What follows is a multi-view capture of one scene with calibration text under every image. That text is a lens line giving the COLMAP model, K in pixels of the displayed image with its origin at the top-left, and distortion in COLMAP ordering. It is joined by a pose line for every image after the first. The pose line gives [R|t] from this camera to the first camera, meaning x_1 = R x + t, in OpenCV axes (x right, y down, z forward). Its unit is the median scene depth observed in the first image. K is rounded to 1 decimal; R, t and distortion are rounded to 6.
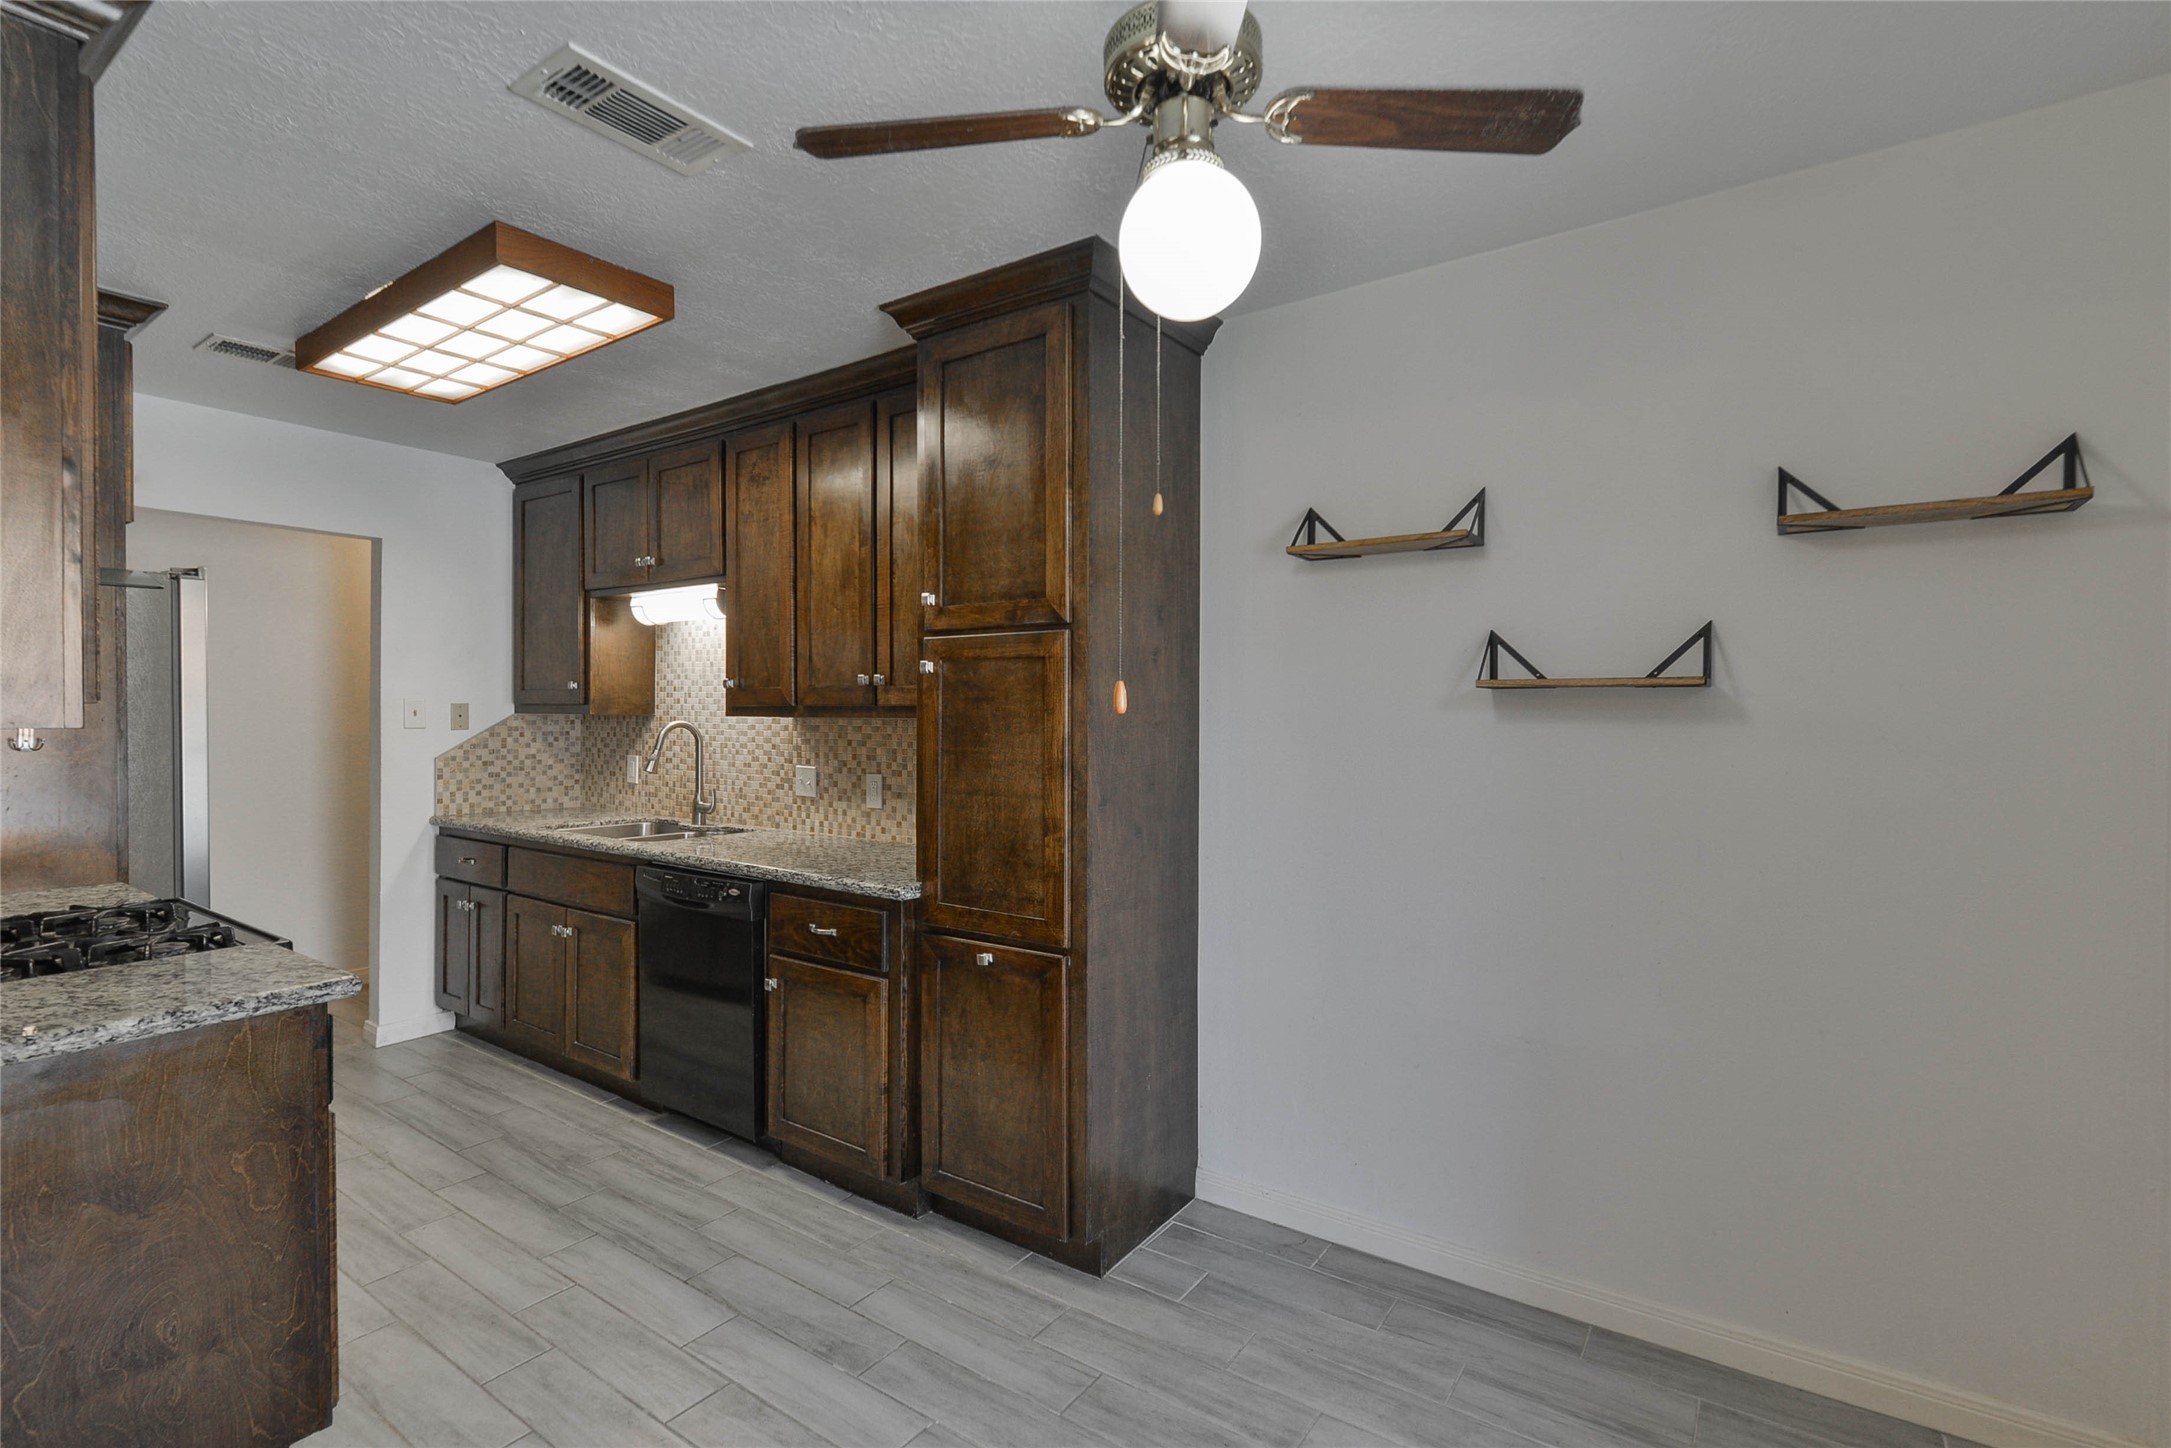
lens RADIAL K [[1005.6, 0, 1075.7], [0, 1005.6, 717.1], [0, 0, 1]] dist [0.007970, -0.001858]
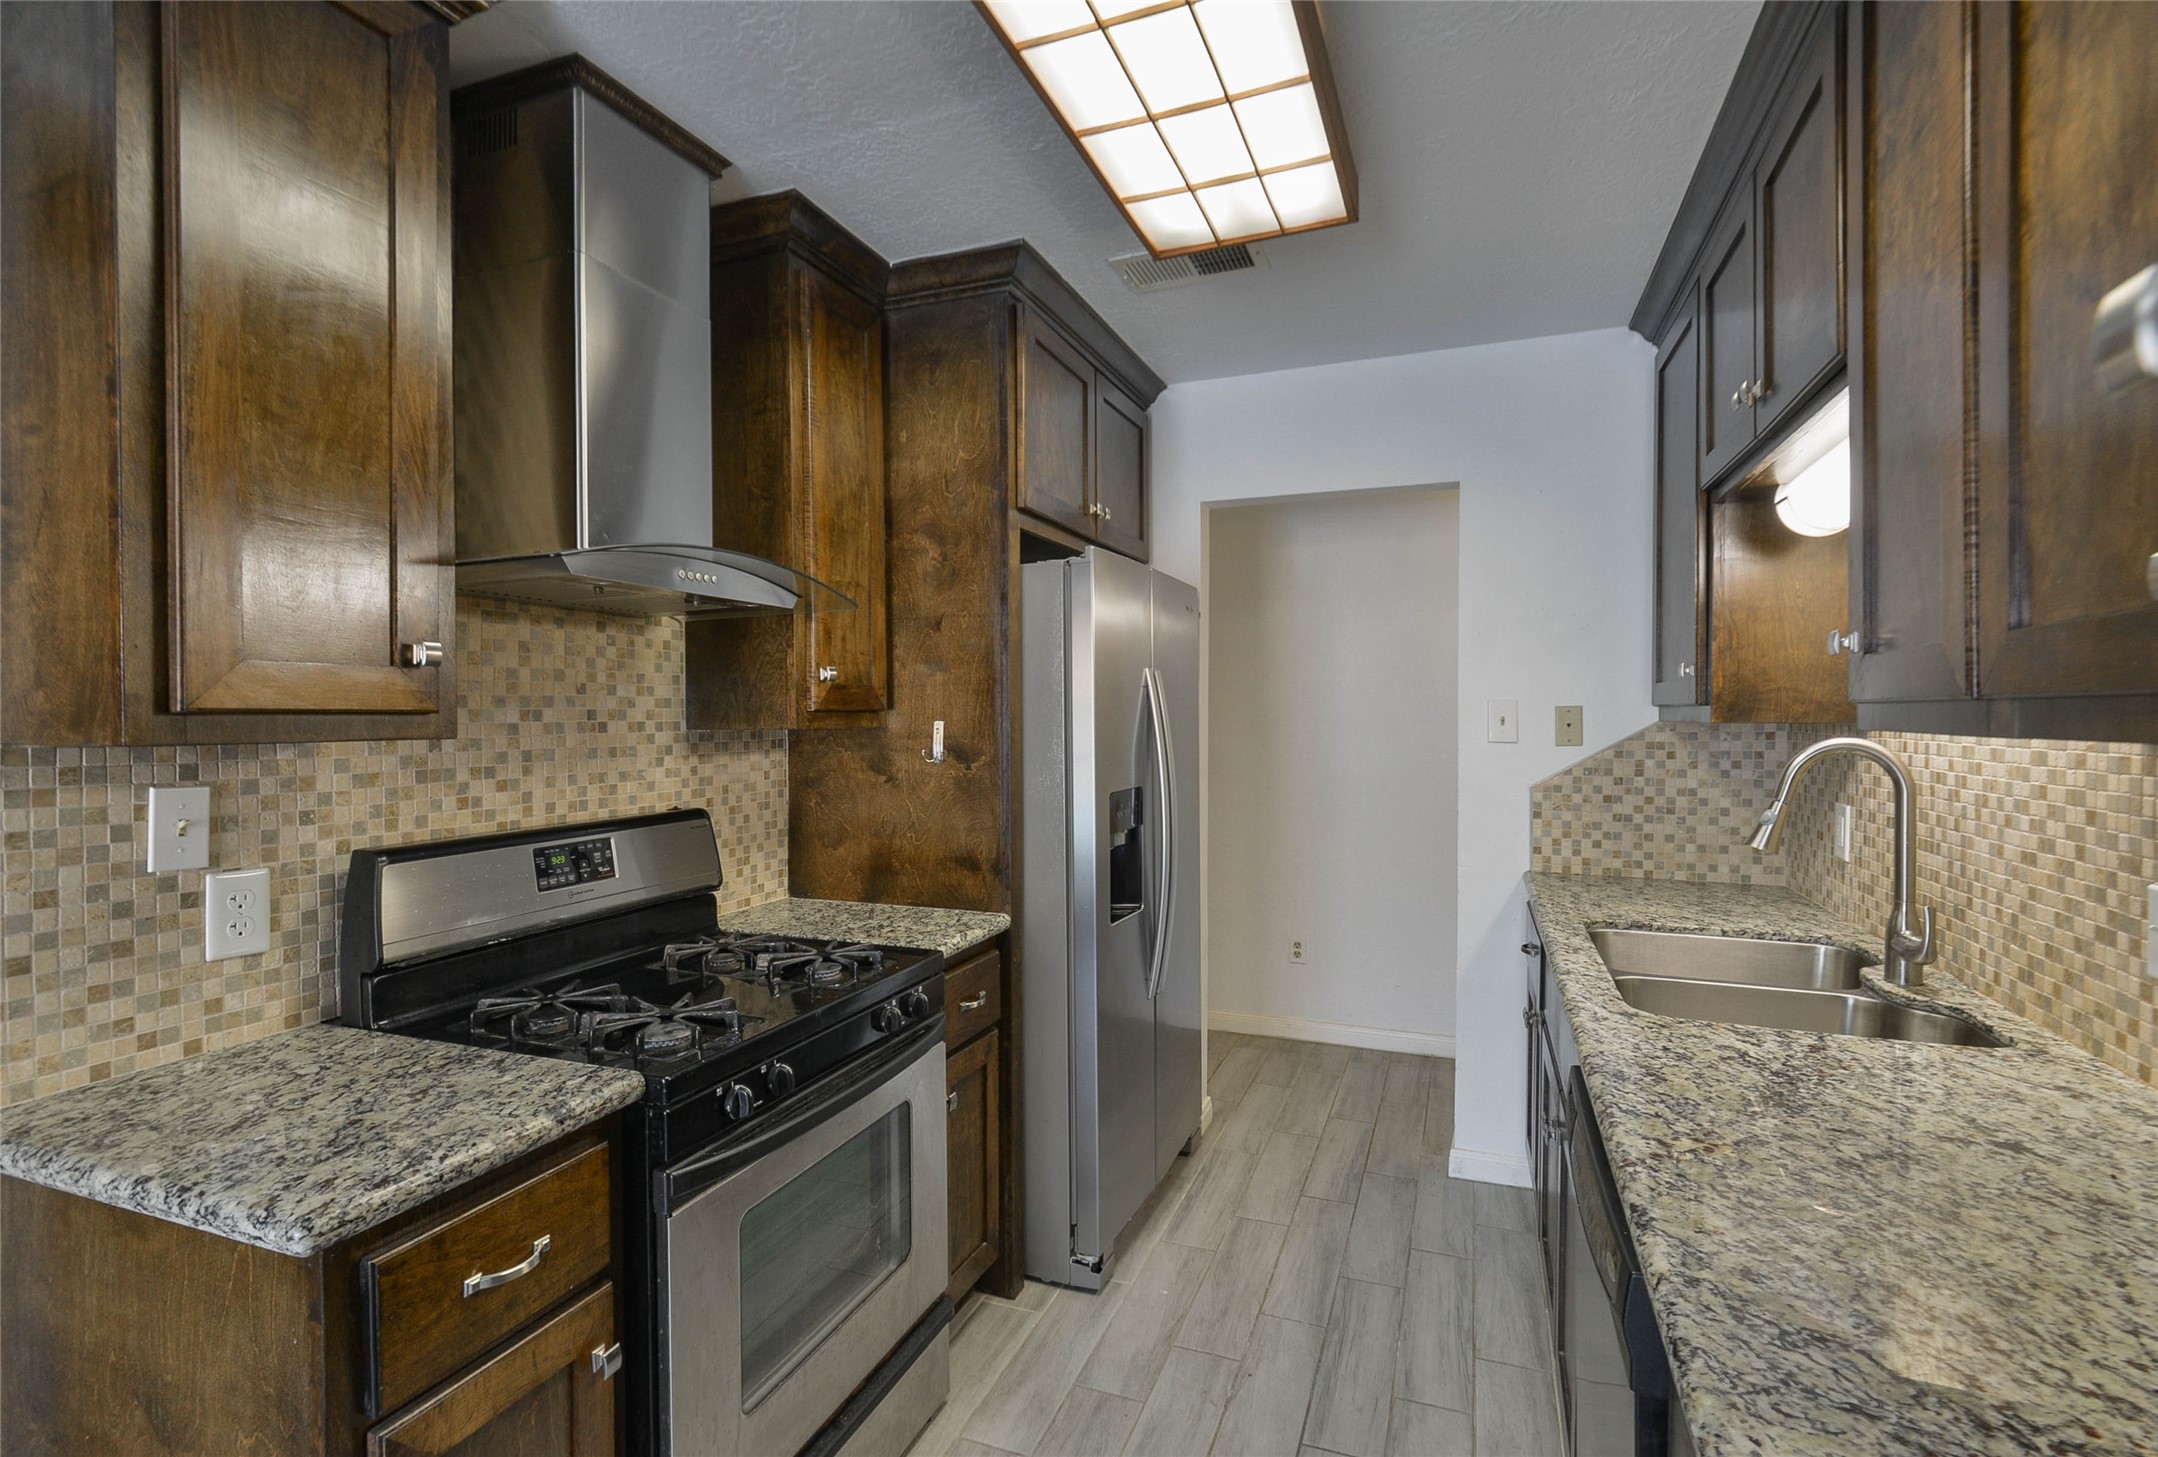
lens RADIAL K [[1014.8, 0, 1079.0], [0, 1014.8, 728.5], [0, 0, 1]] dist [0.000627, 0.000121]
pose [[0.246753, 0.006348, -0.969058, -0.049266], [-0.000348, 0.999979, 0.006462, -0.003707], [0.969078, -0.001257, 0.246750, 0.608578]]
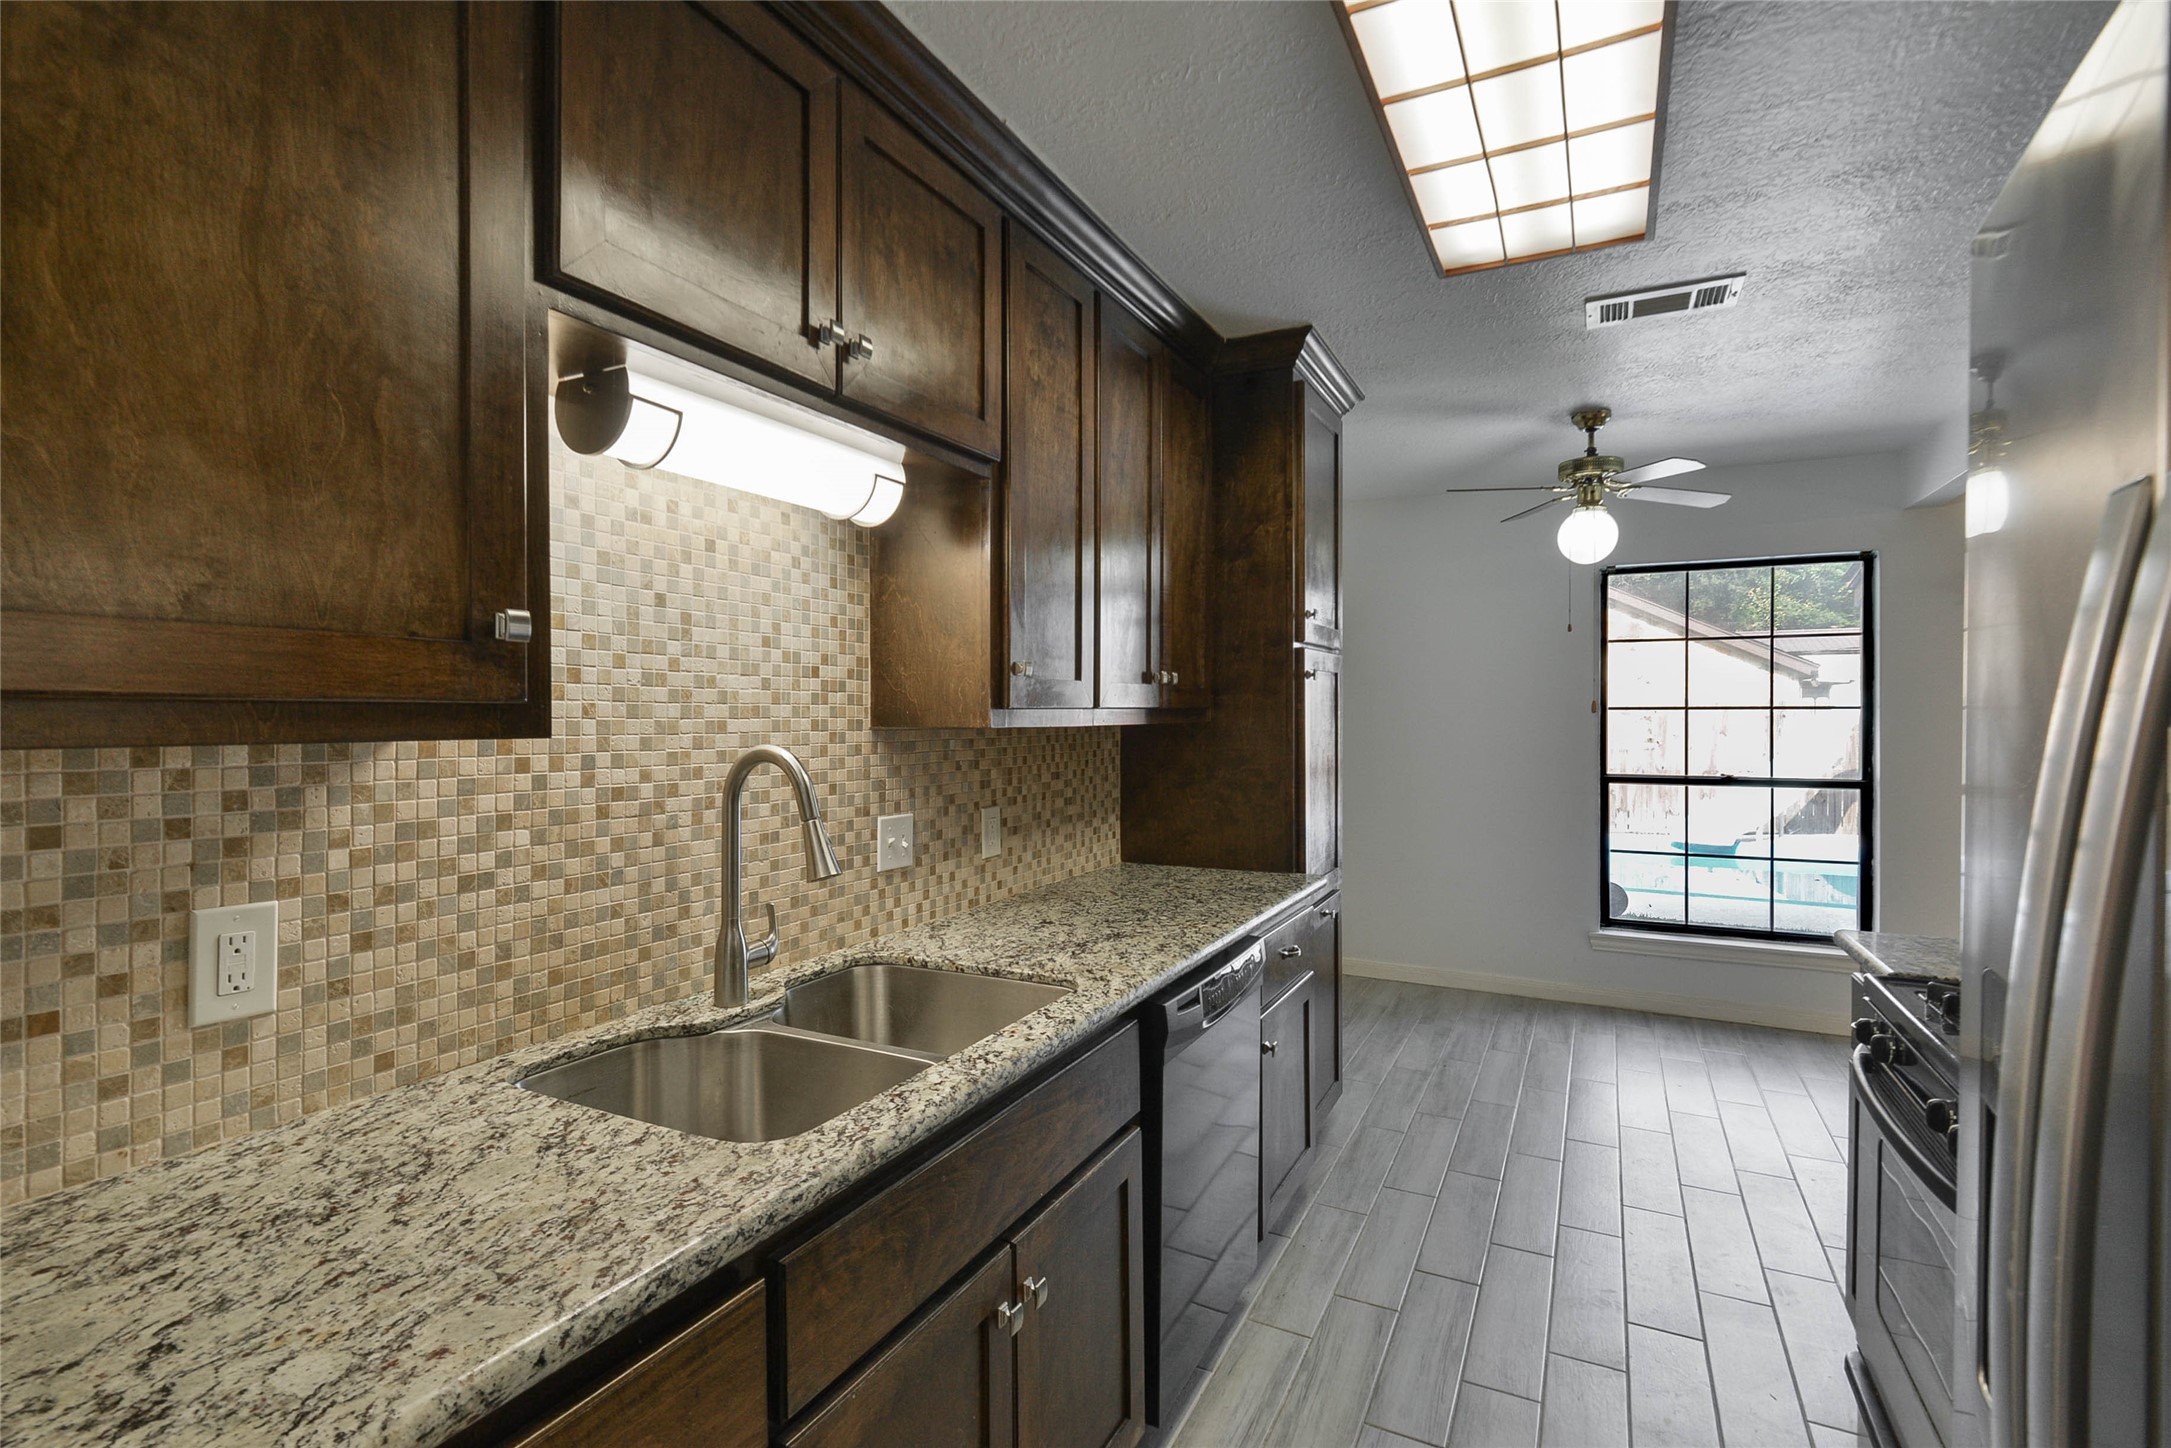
lens RADIAL K [[1005.6, 0, 1075.7], [0, 1005.6, 717.1], [0, 0, 1]] dist [0.007970, -0.001858]
pose [[-0.140483, -0.008835, 0.990044, -0.863783], [0.006952, 0.999927, 0.009909, -0.011443], [-0.990059, 0.008275, -0.140411, 1.005802]]
